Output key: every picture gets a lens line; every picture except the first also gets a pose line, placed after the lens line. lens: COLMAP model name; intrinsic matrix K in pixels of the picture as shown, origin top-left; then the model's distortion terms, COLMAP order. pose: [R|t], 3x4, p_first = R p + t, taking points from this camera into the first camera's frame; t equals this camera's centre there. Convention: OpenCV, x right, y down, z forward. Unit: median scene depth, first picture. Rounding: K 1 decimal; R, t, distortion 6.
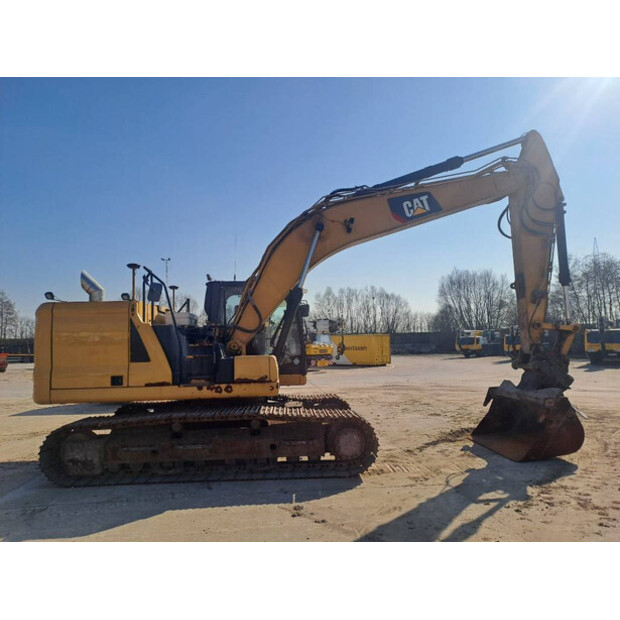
lens RADIAL K [[450.4, 0, 305.9], [0, 450.4, 315.4], [0, 0, 1]] dist [0.122662, -0.144183]
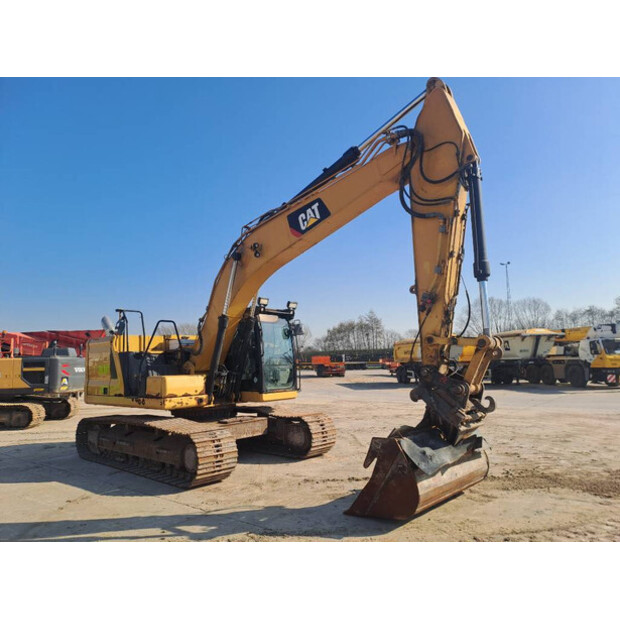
lens RADIAL K [[450.4, 0, 305.9], [0, 450.4, 315.4], [0, 0, 1]] dist [0.122662, -0.144183]
pose [[0.709725, -0.070028, -0.700989, 0.873683], [0.058303, 0.997472, -0.040617, -0.000897], [0.702062, -0.012043, 0.712014, 0.332292]]
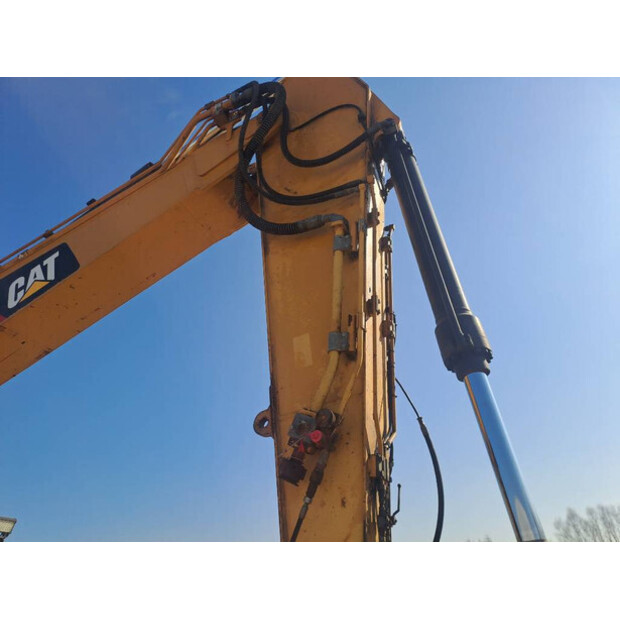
lens RADIAL K [[450.4, 0, 305.9], [0, 450.4, 315.4], [0, 0, 1]] dist [0.122662, -0.144183]
pose [[0.887265, -0.297014, -0.352908, 0.592254], [0.092478, 0.864105, -0.494743, 0.011587], [0.451895, 0.406331, 0.794157, 0.797142]]
